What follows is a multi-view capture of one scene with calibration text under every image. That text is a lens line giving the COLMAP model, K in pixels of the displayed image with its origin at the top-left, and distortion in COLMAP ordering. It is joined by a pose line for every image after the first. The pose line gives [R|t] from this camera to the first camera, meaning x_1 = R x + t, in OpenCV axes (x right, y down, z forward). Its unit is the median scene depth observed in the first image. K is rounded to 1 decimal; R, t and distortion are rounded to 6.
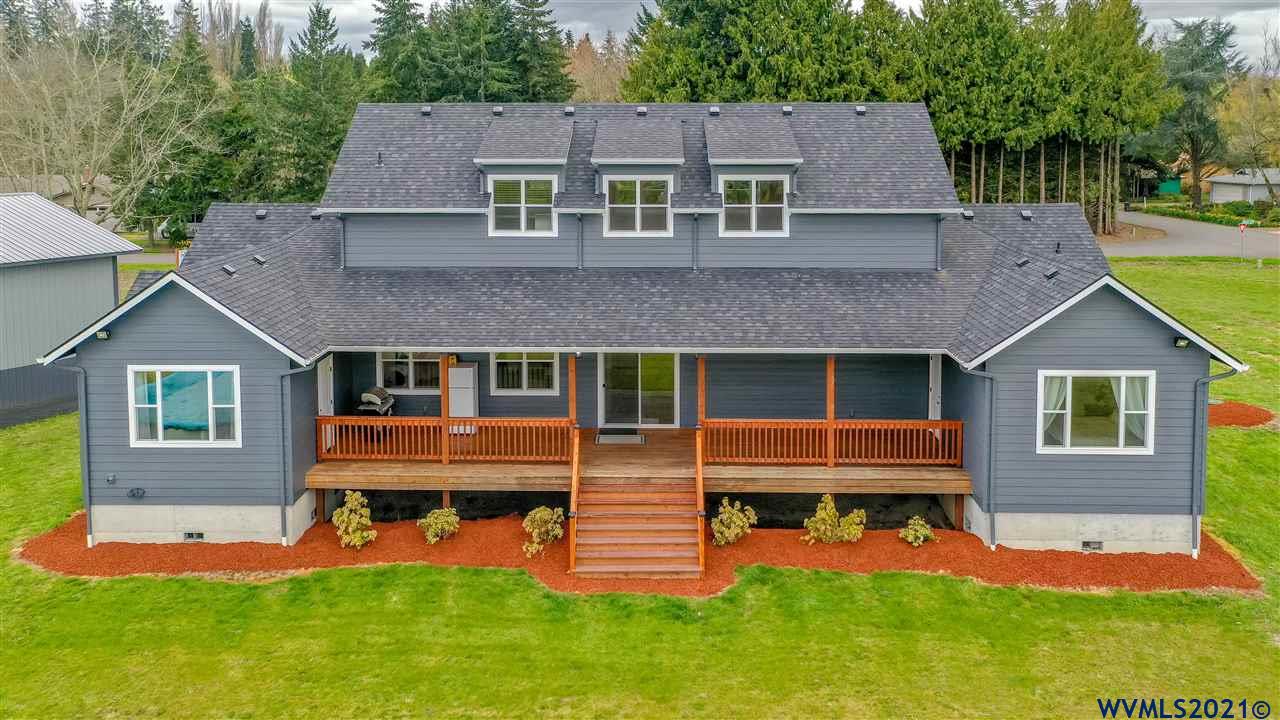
lens RADIAL K [[1060.0, 0, 640.0], [0, 1060.0, 360.0], [0, 0, 1]] dist [0.011191, 0.002459]
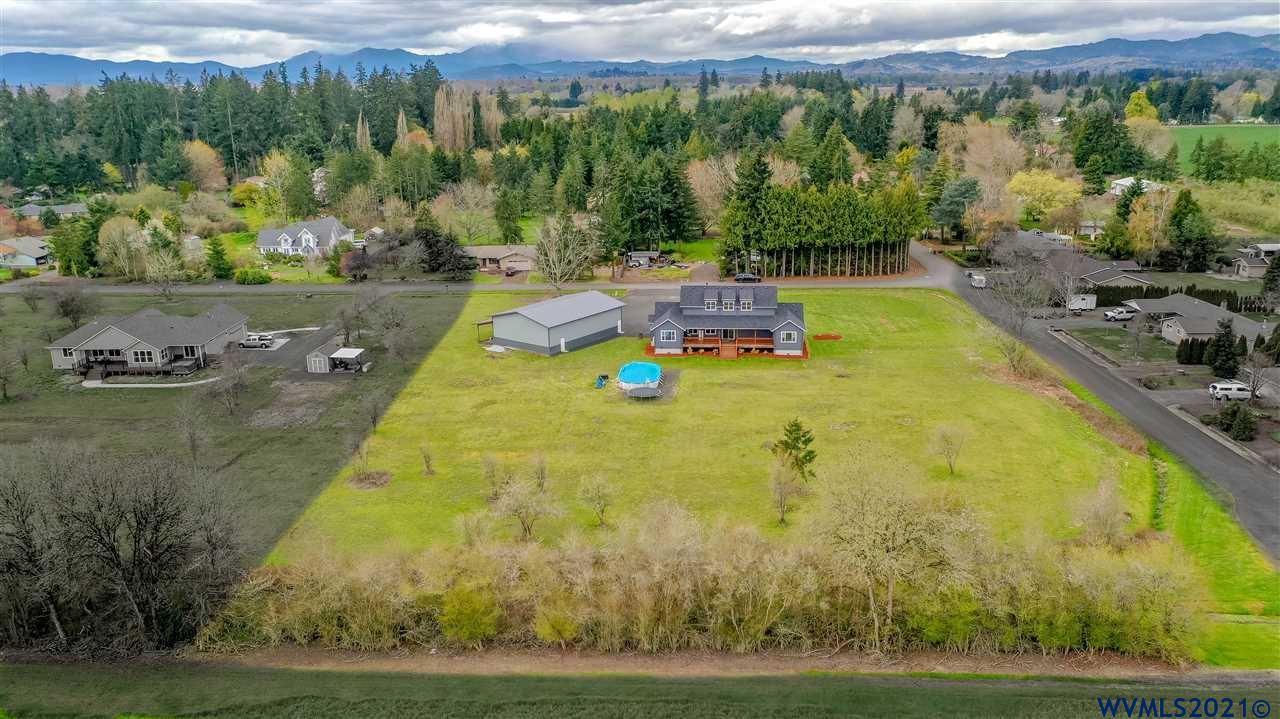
lens RADIAL K [[1060.0, 0, 640.0], [0, 1060.0, 359.5], [0, 0, 1]] dist [0.011191, 0.002459]
pose [[0.997498, 0.007417, -0.070303, -0.094262], [-0.003226, 0.998220, 0.059548, -0.224616], [0.070620, -0.059173, 0.995747, -6.246075]]
